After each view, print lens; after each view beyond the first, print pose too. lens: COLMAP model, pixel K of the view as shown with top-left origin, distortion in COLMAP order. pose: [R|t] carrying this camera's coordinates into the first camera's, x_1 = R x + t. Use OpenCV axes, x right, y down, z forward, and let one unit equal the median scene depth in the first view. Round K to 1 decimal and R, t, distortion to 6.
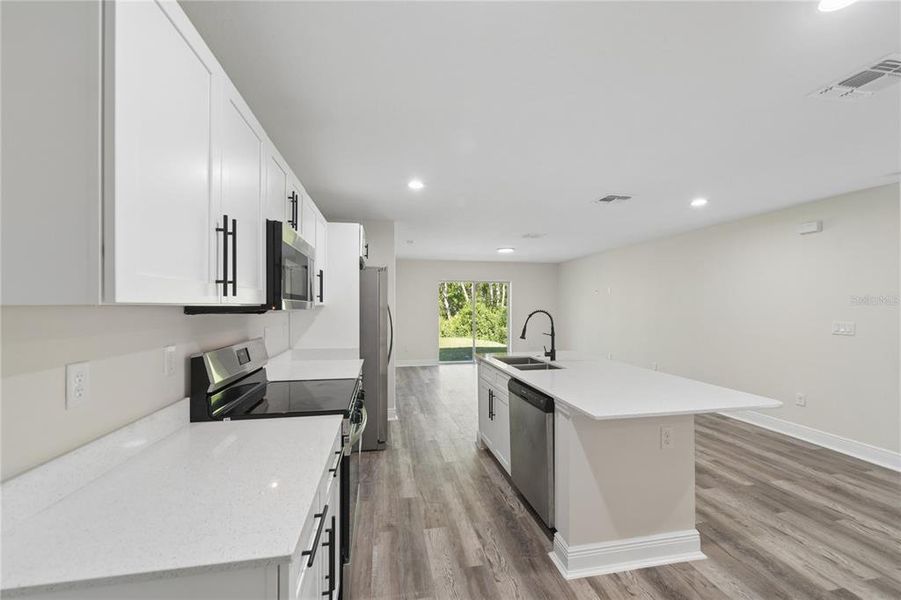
lens RADIAL K [[361.7, 0, 450.9], [0, 361.7, 305.1], [0, 0, 1]] dist [-0.000377, 0.000004]
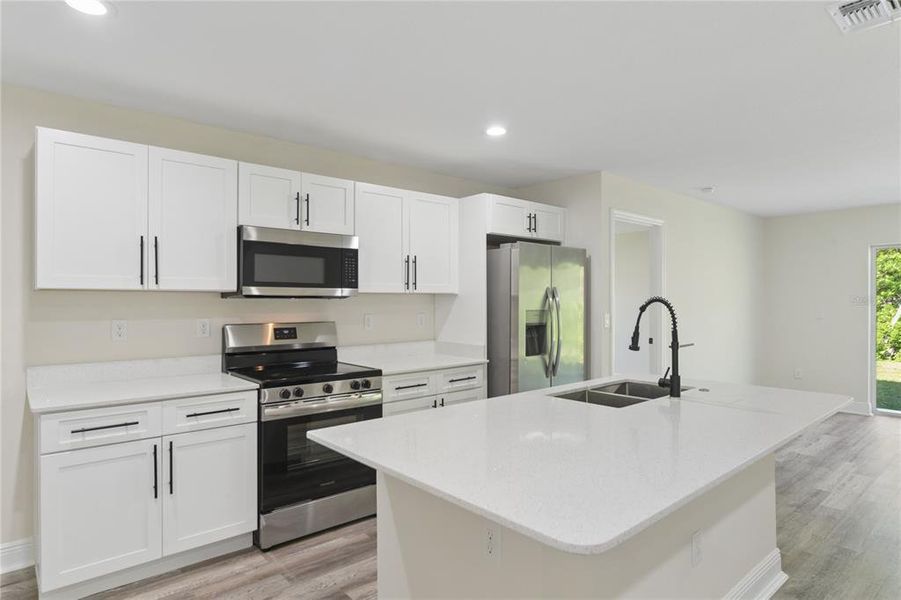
lens RADIAL K [[514.3, 0, 450.5], [0, 514.3, 300.0], [0, 0, 1]] dist [-0.002143, 0.000402]
pose [[0.504306, -0.001407, -0.863524, 1.058096], [0.001546, 0.999999, -0.000726, 0.024730], [0.863524, -0.000969, 0.504308, 0.515100]]
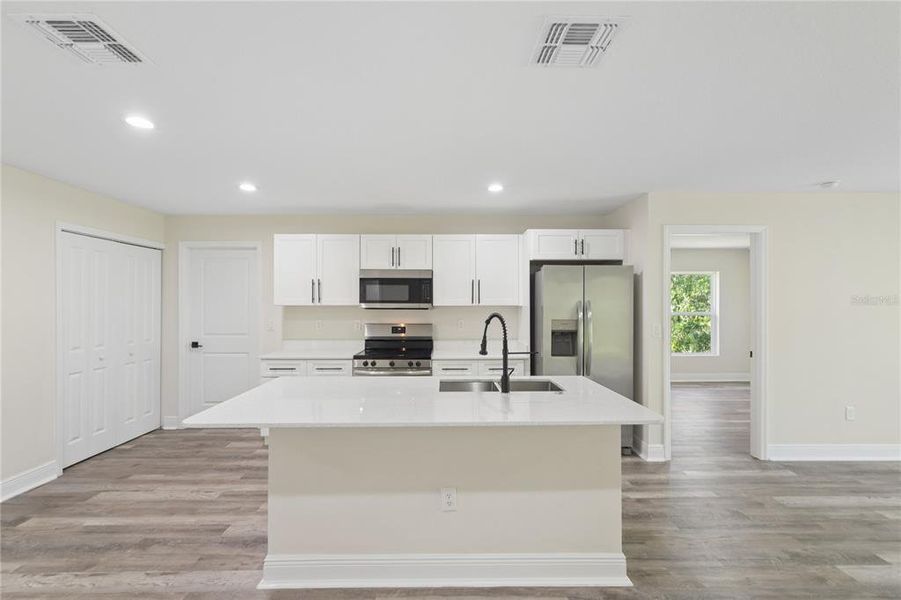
lens RADIAL K [[399.2, 0, 449.3], [0, 399.2, 304.3], [0, 0, 1]] dist [0.001127, 0.000381]
pose [[-0.176597, -0.001371, -0.984282, 1.415596], [0.000332, 0.999999, -0.001453, -0.003086], [0.984283, -0.000584, -0.176596, 1.457167]]
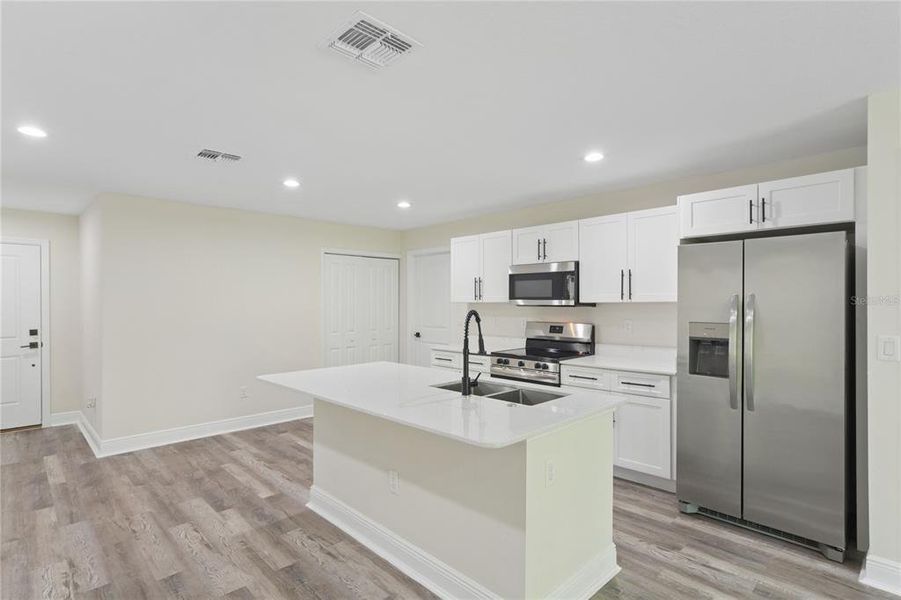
lens RADIAL K [[450.2, 0, 453.2], [0, 450.2, 304.2], [0, 0, 1]] dist [0.002237, 0.001120]
pose [[-0.832224, 0.005374, -0.554413, 1.013724], [0.004041, 0.999985, 0.003627, -0.001025], [0.554424, 0.000778, -0.832234, 2.288192]]
